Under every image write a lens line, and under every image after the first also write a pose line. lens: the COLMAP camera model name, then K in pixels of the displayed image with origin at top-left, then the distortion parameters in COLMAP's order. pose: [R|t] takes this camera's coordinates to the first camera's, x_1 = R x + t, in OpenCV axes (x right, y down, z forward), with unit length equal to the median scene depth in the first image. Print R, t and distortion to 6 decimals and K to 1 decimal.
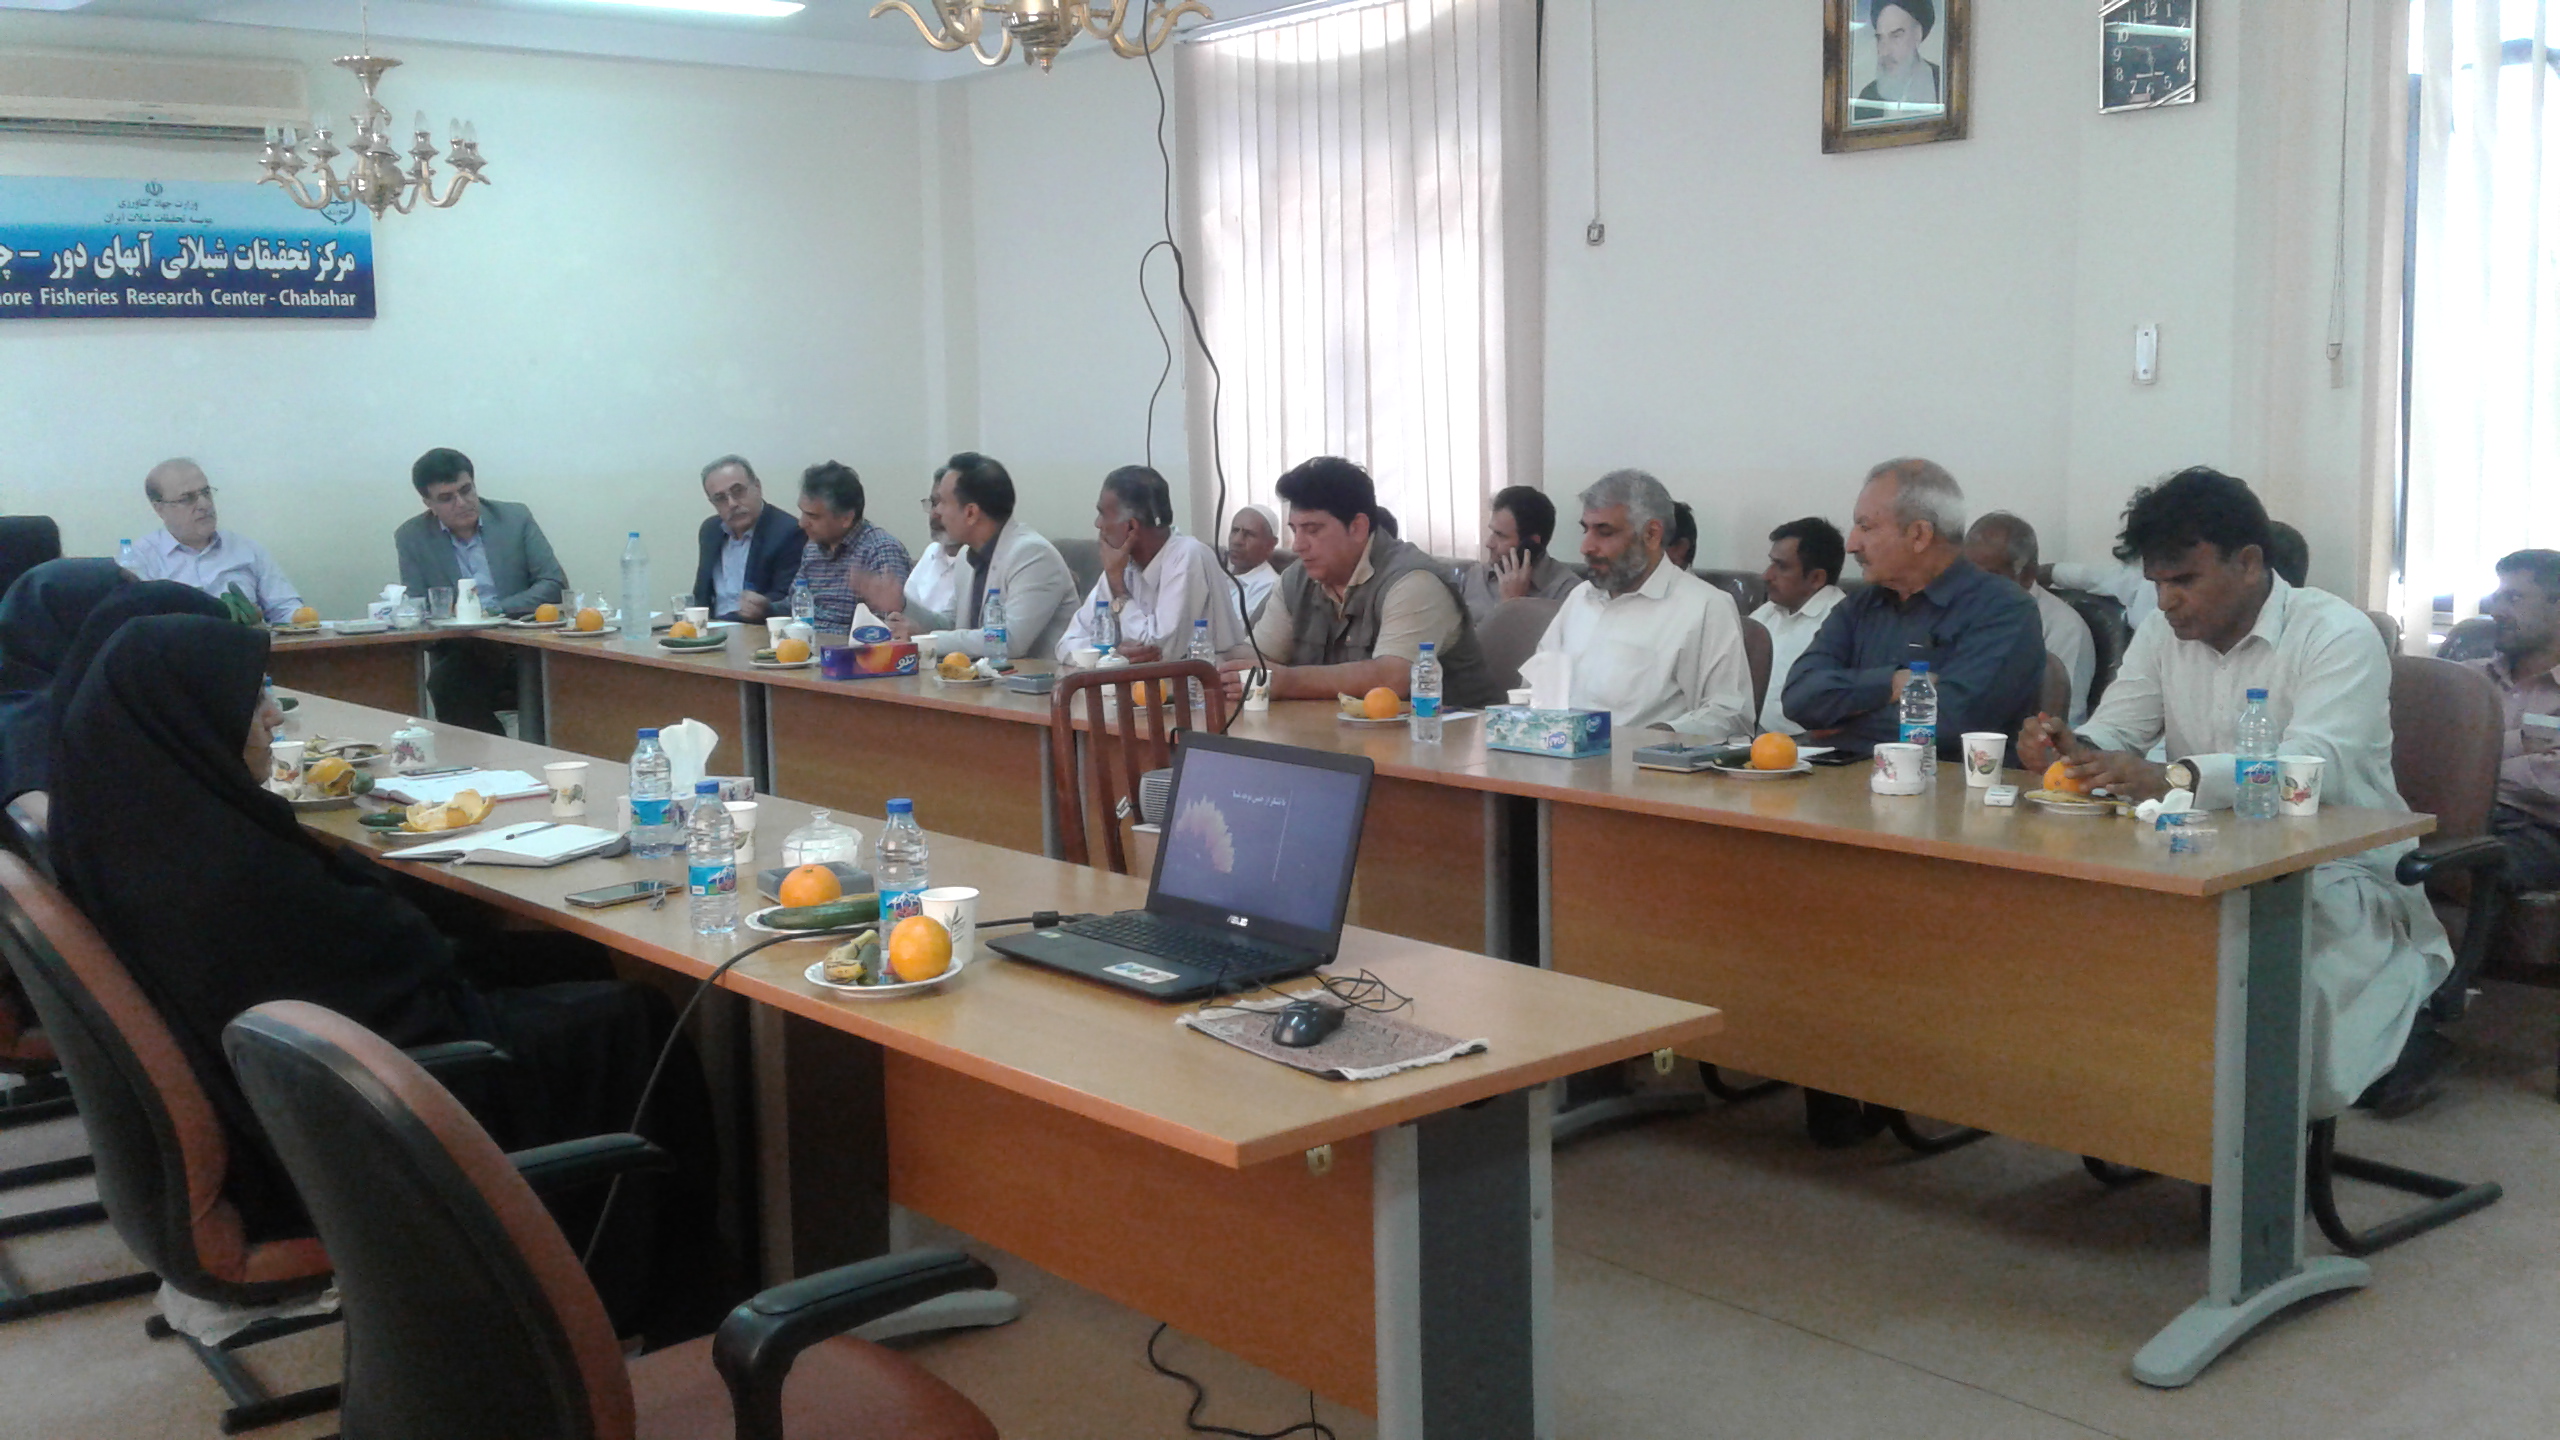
lens RADIAL K [[2255.0, 0, 1276.1], [0, 2255.0, 718.2], [0, 0, 1]] dist [0.002508, -0.007273]
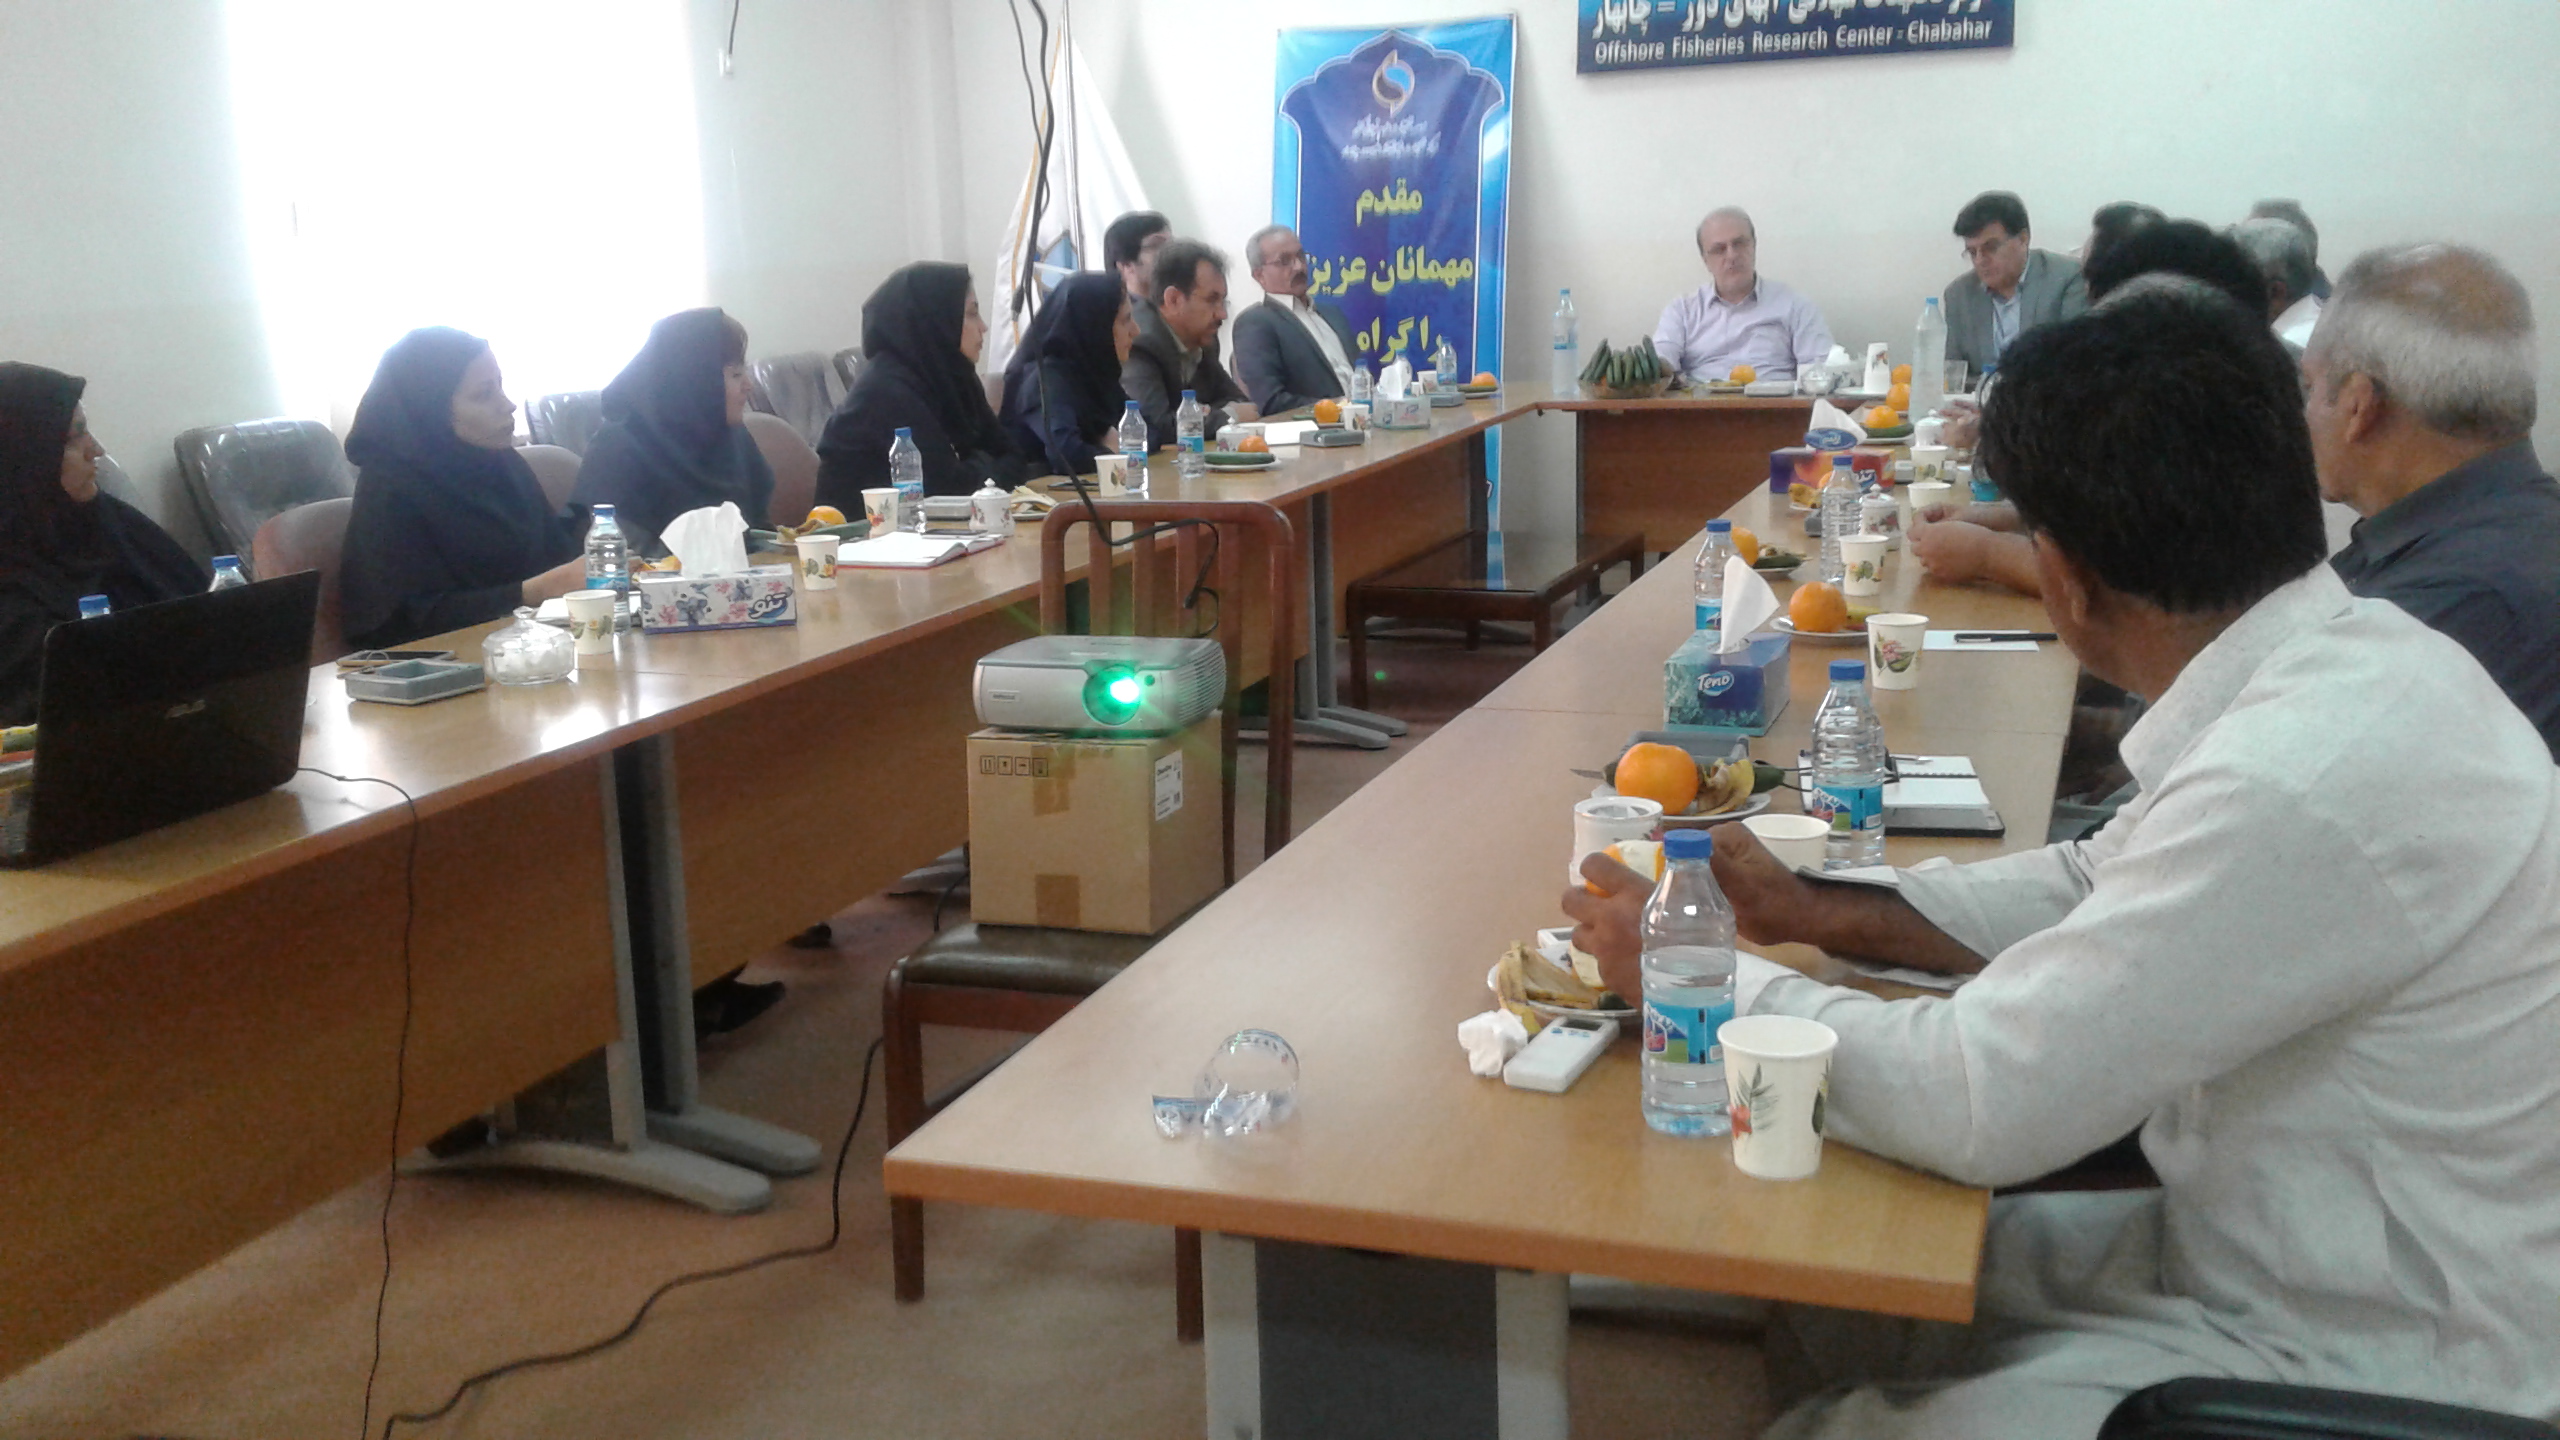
lens RADIAL K [[2255.0, 0, 1277.6], [0, 2255.0, 727.0], [0, 0, 1]] dist [0.002508, -0.007273]
pose [[0.578429, 0.178381, -0.795990, 0.216745], [-0.086165, 0.983699, 0.157832, -0.028634], [0.811169, -0.022709, 0.584370, 0.241143]]
